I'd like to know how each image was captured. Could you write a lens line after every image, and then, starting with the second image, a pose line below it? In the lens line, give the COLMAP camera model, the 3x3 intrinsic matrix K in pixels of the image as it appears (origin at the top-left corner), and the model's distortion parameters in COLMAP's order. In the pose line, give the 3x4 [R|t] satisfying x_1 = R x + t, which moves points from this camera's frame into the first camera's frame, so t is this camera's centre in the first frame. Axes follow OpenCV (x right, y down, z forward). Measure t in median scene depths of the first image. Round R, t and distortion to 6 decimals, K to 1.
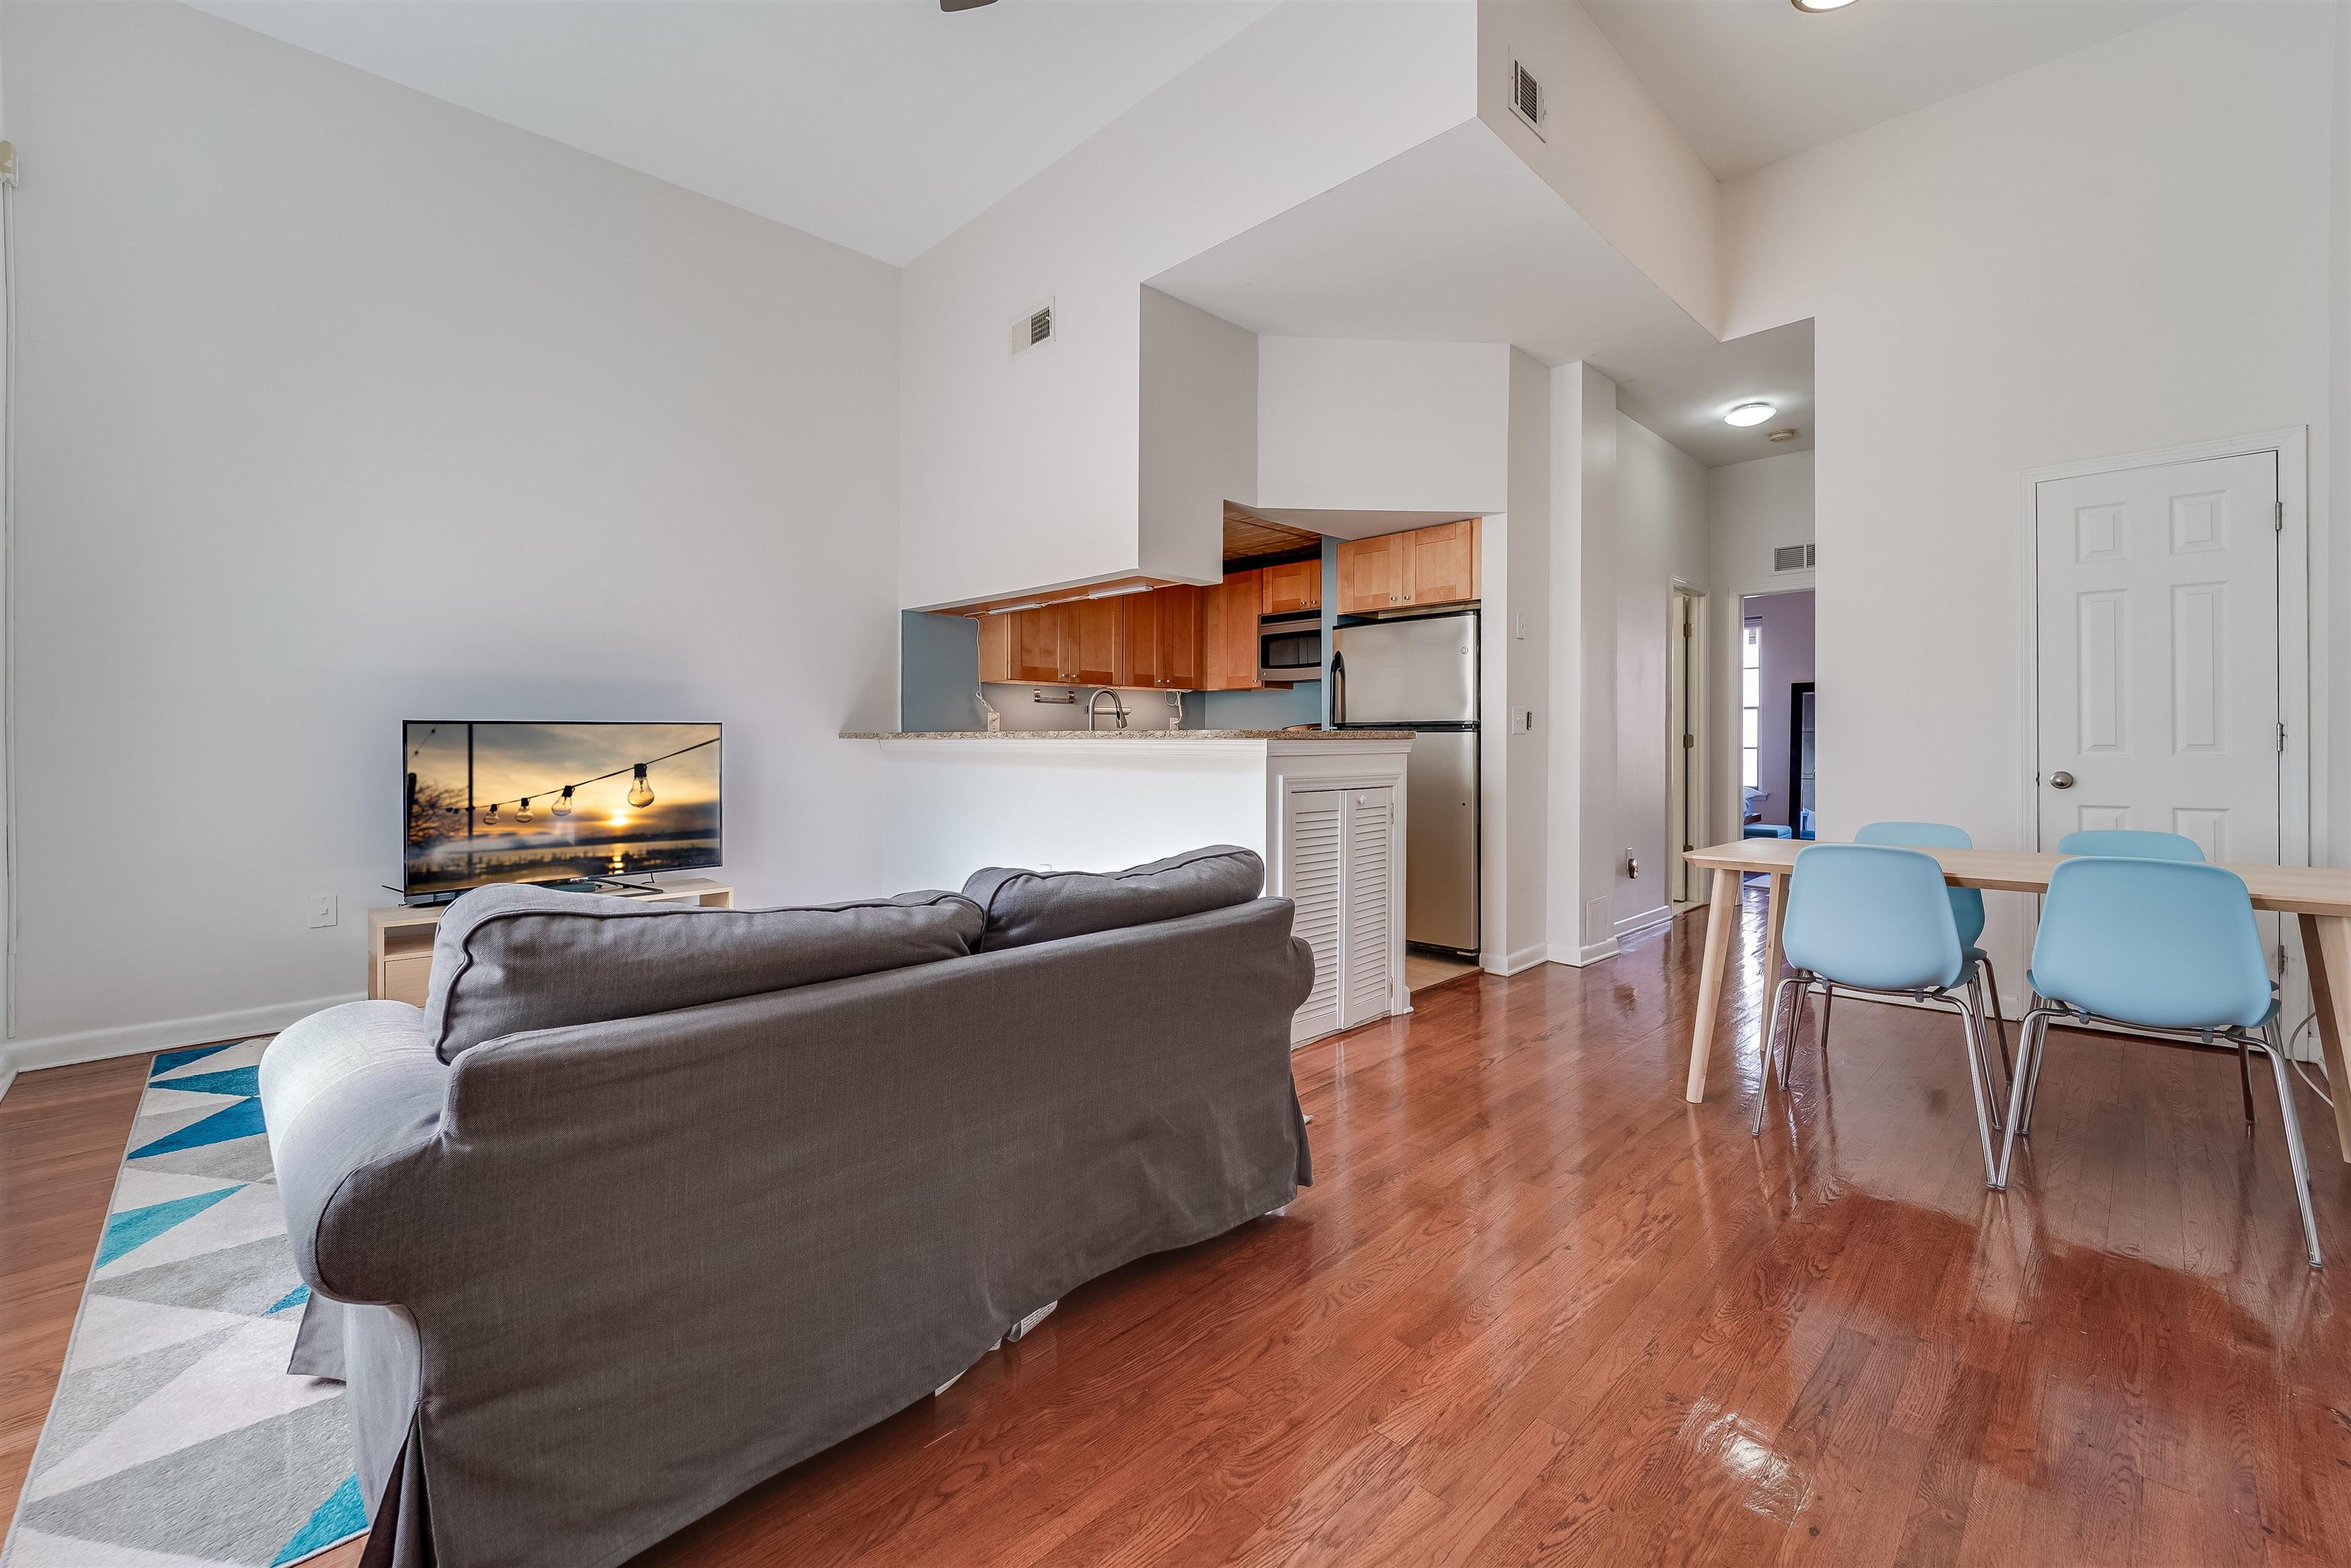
lens RADIAL K [[963.6, 0, 1193.2], [0, 963.6, 739.1], [0, 0, 1]] dist [-0.005248, -0.001082]
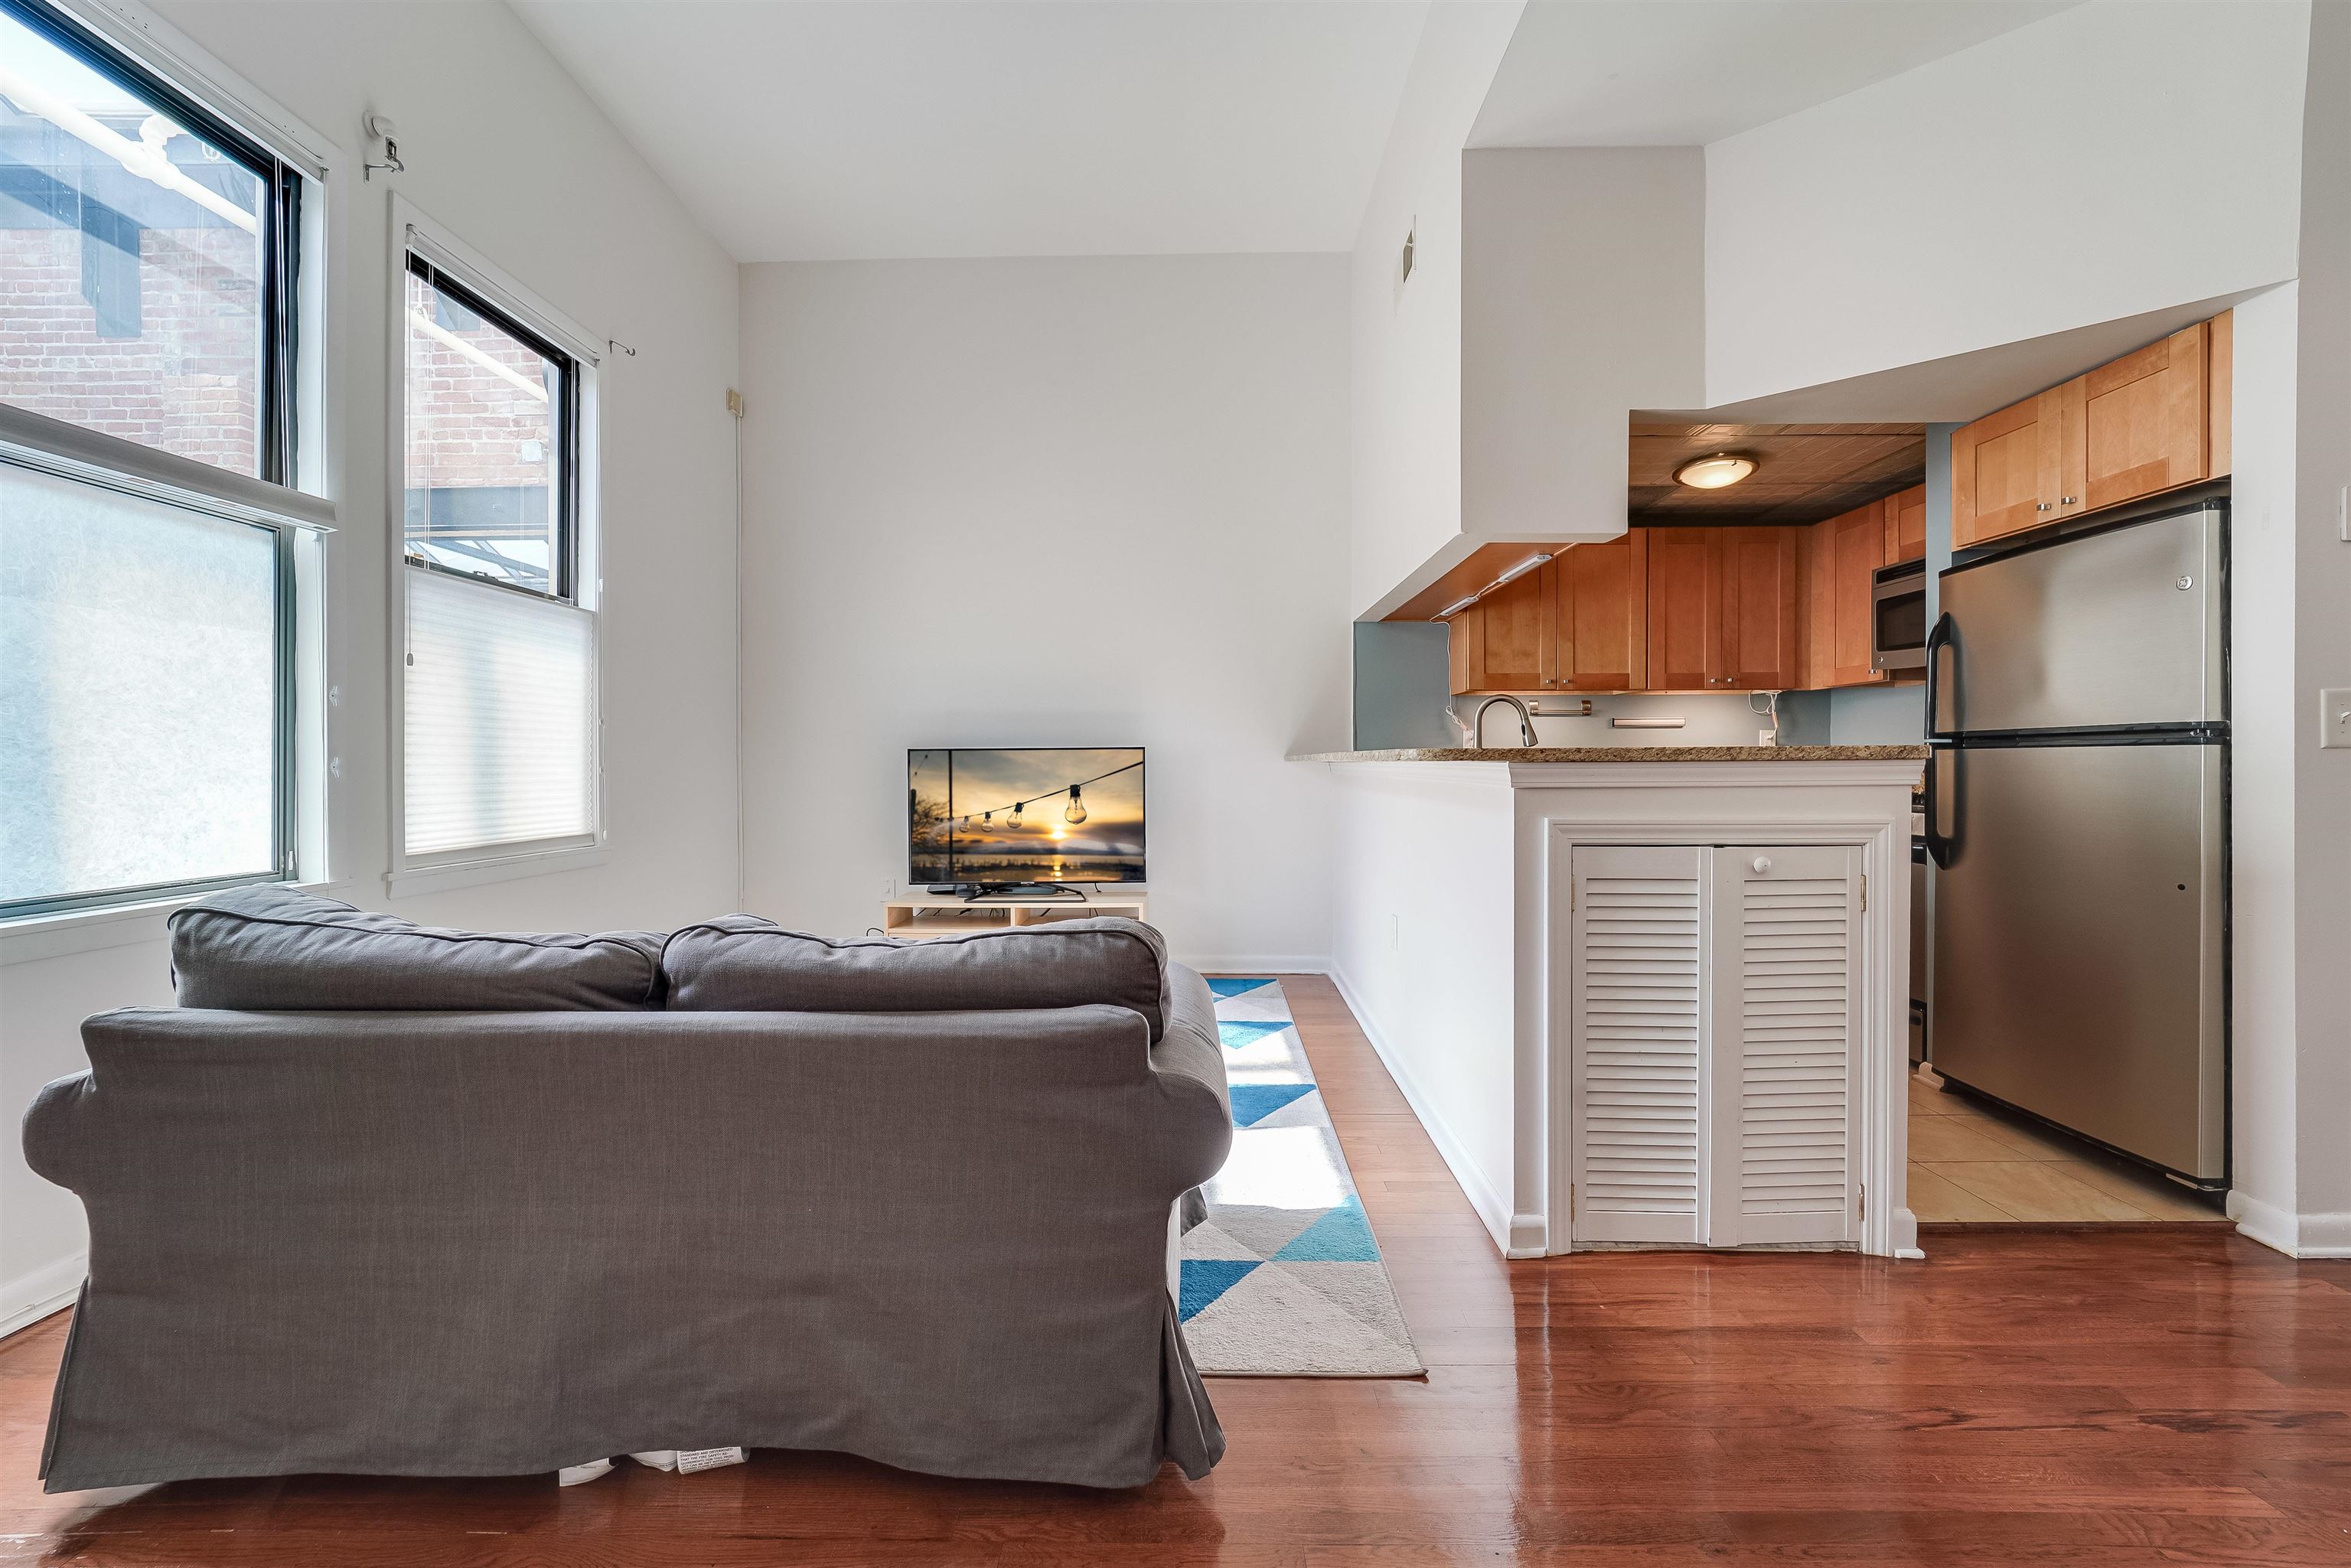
lens RADIAL K [[963.6, 0, 1177.4], [0, 963.6, 763.4], [0, 0, 1]] dist [-0.005248, -0.001082]
pose [[0.697186, -0.000976, -0.716889, 0.293367], [0.003696, 0.999991, 0.002233, -0.000891], [0.716880, -0.004206, 0.697183, 0.291380]]
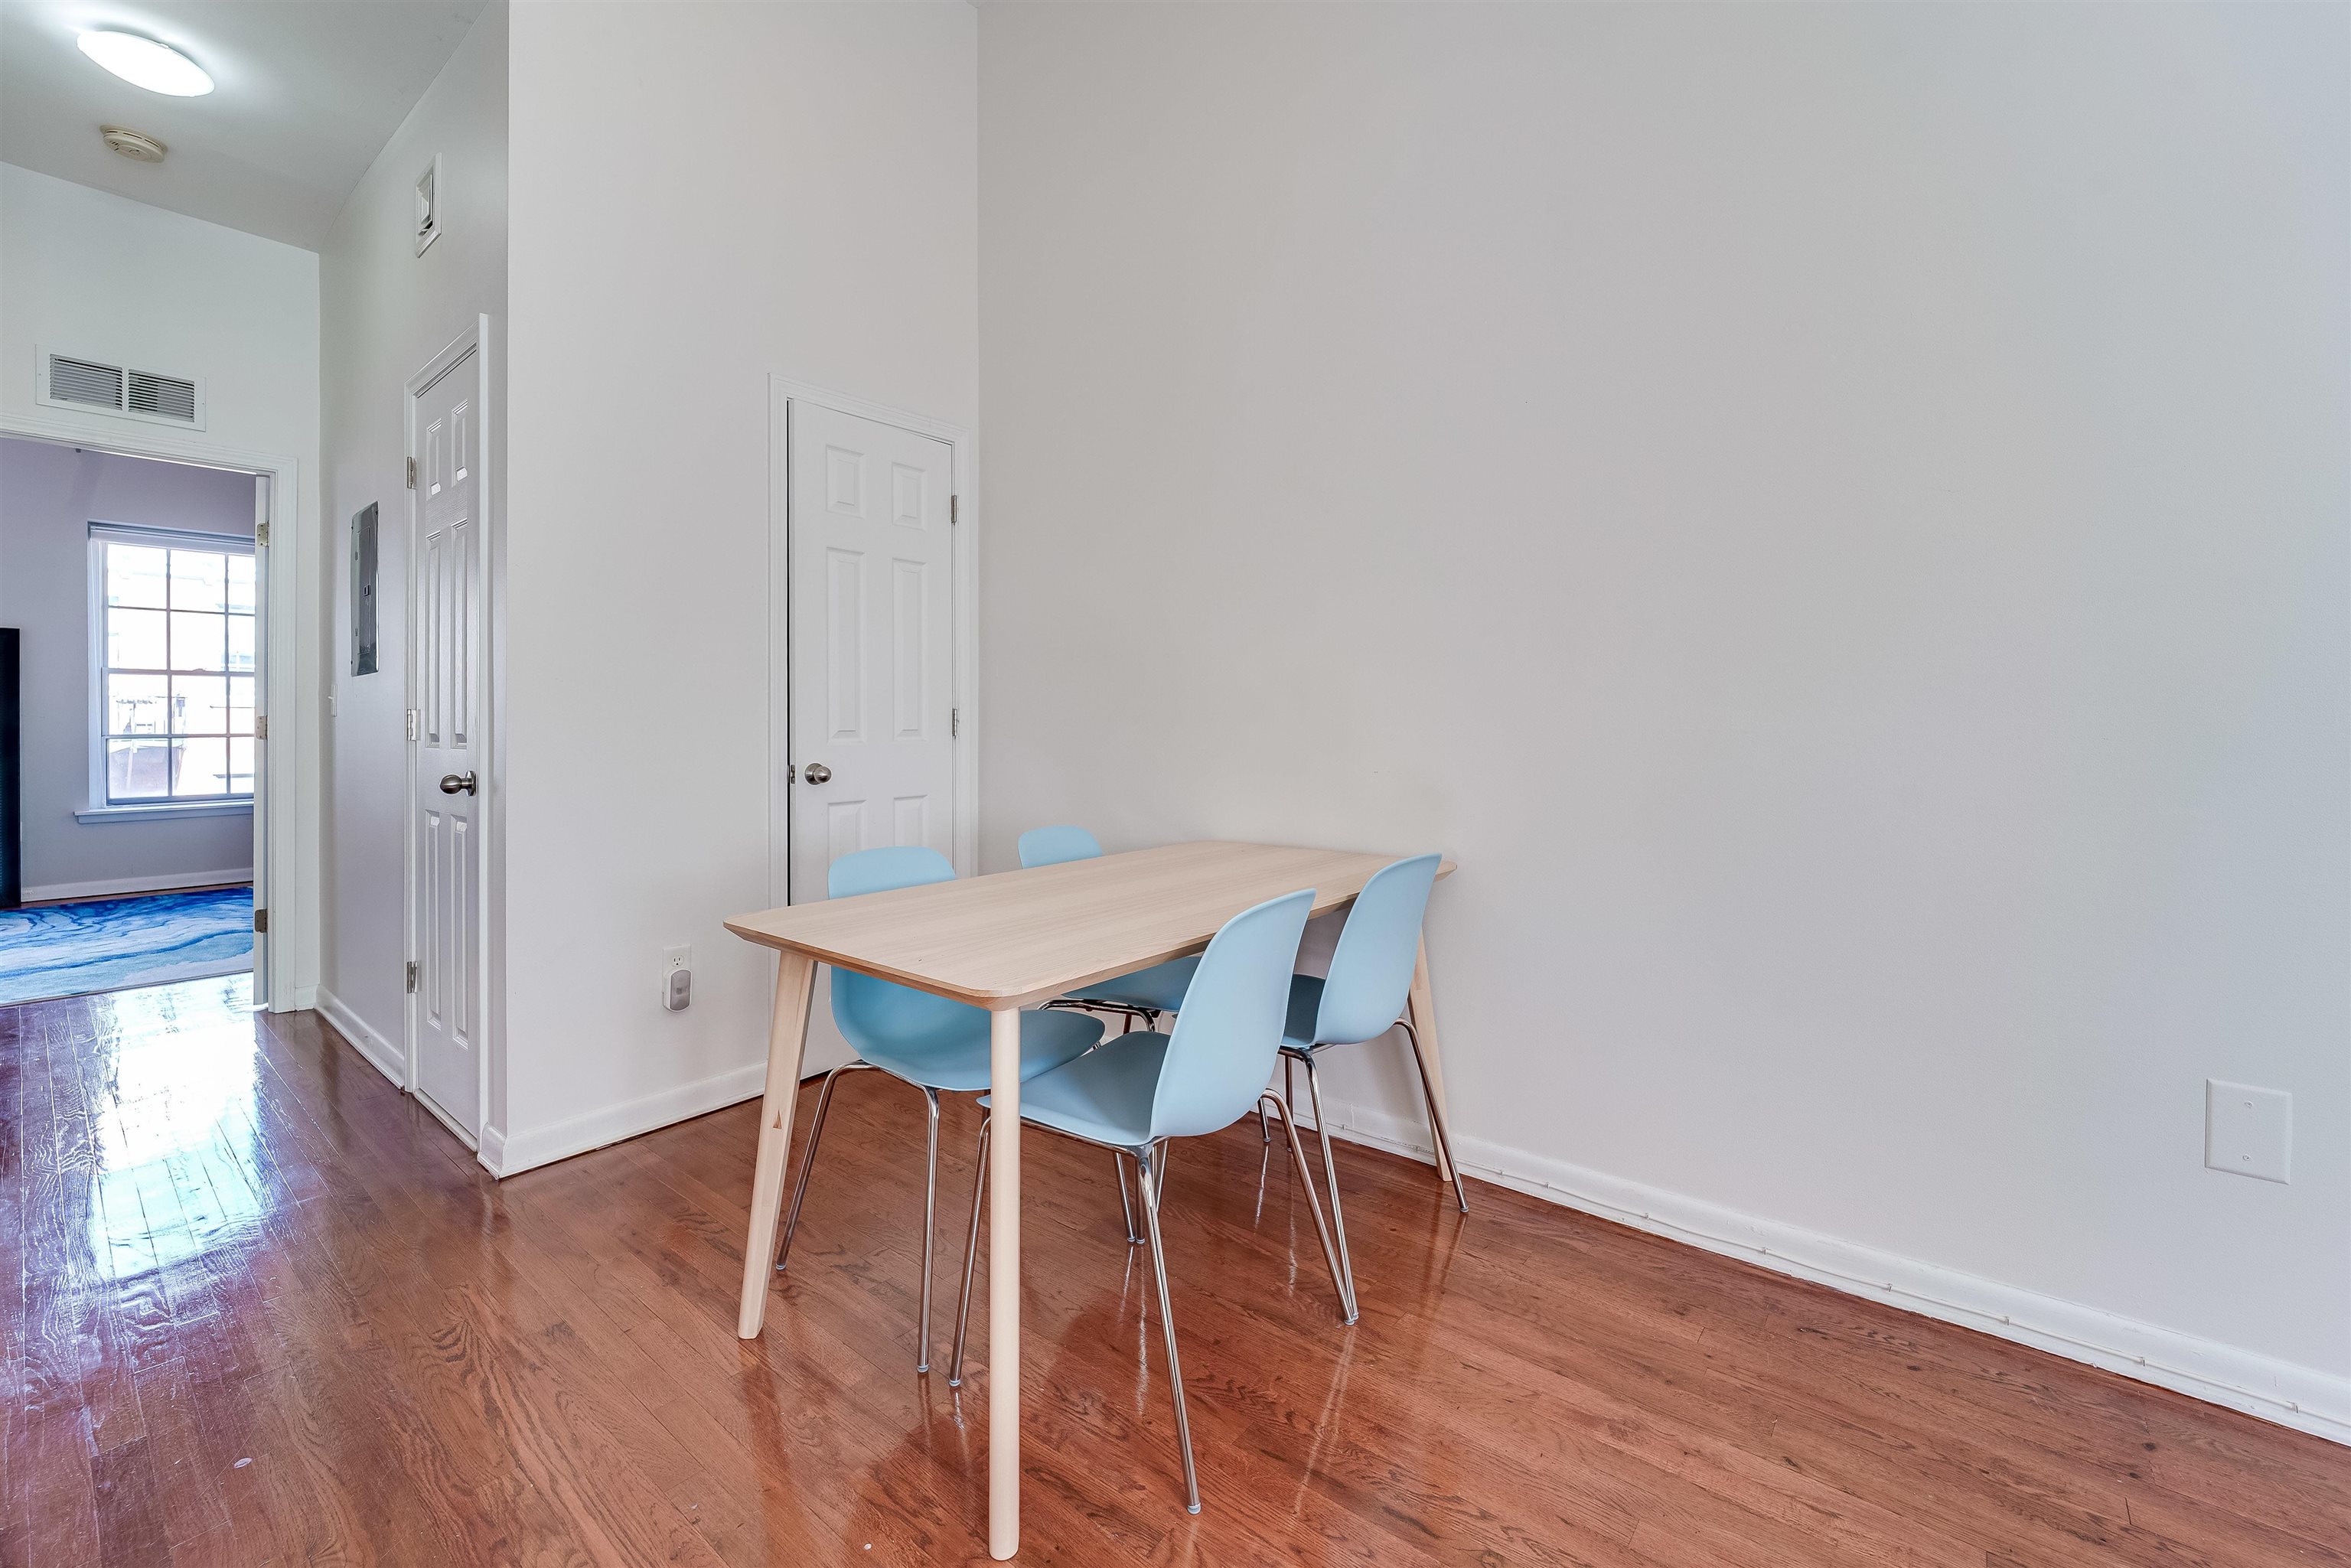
lens RADIAL K [[963.6, 0, 1148.5], [0, 963.6, 720.4], [0, 0, 1]] dist [-0.005248, -0.001082]
pose [[-0.078036, 0.011926, 0.996879, 0.051518], [-0.001685, 0.999925, -0.012095, 0.004913], [-0.996949, -0.002624, -0.078010, 0.660653]]
